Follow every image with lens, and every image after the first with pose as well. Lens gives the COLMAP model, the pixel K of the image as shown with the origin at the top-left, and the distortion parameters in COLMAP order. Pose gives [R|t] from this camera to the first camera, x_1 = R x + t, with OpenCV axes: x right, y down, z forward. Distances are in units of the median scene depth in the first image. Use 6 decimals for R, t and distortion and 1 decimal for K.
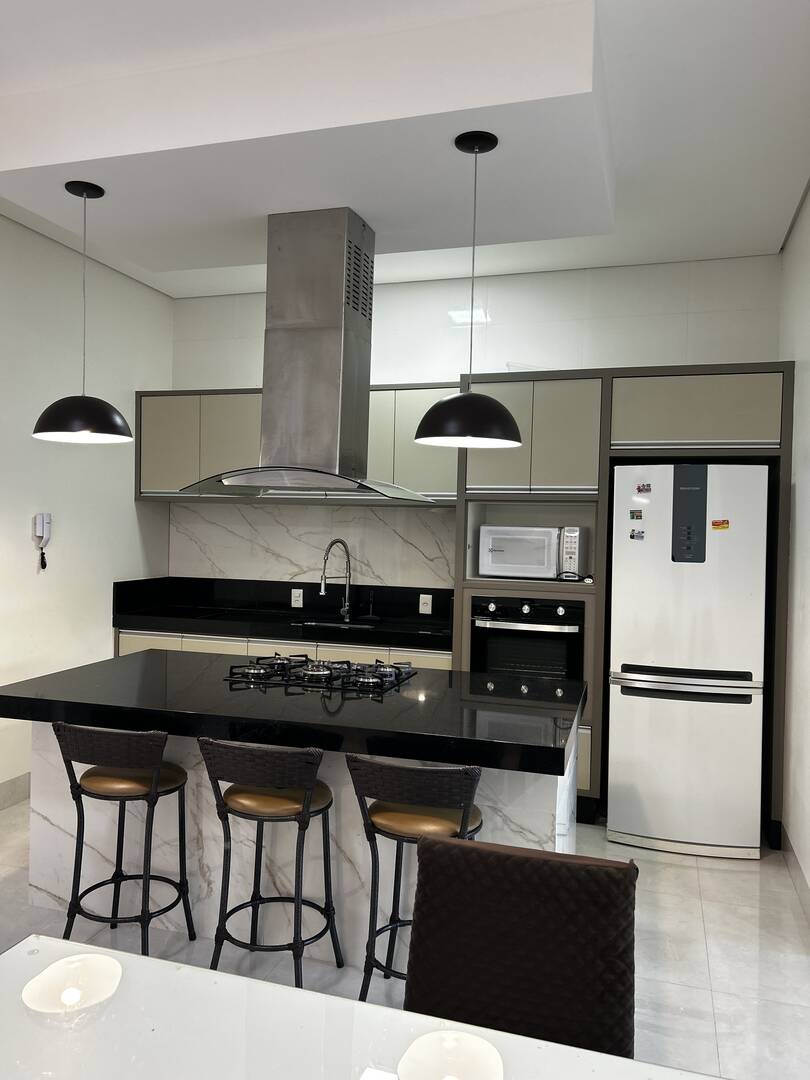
lens RADIAL K [[802.3, 0, 384.7], [0, 802.3, 545.4], [0, 0, 1]] dist [0.020347, -0.012814]
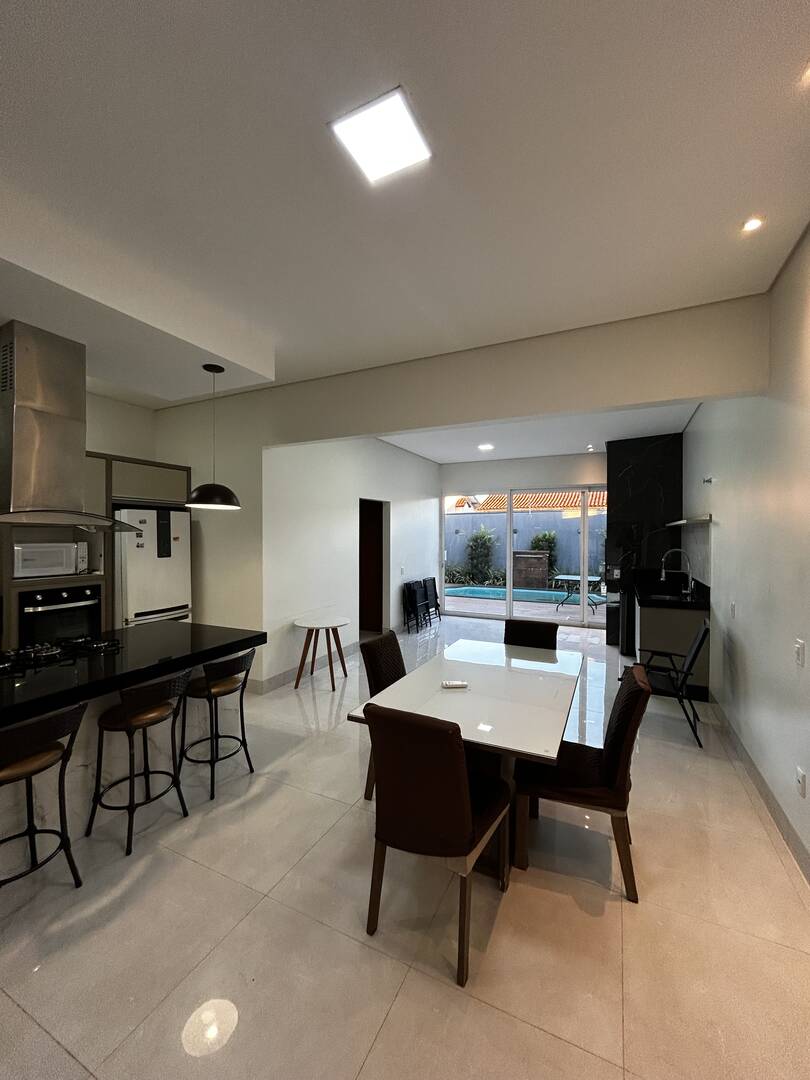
lens RADIAL K [[436.1, 0, 404.9], [0, 436.1, 538.1], [0, 0, 1]] dist [0.000554, 0.000730]
pose [[0.132249, -0.029273, 0.990784, -0.586768], [0.027261, 0.999293, 0.025886, -0.036981], [-0.990842, 0.023587, 0.132953, 0.204060]]
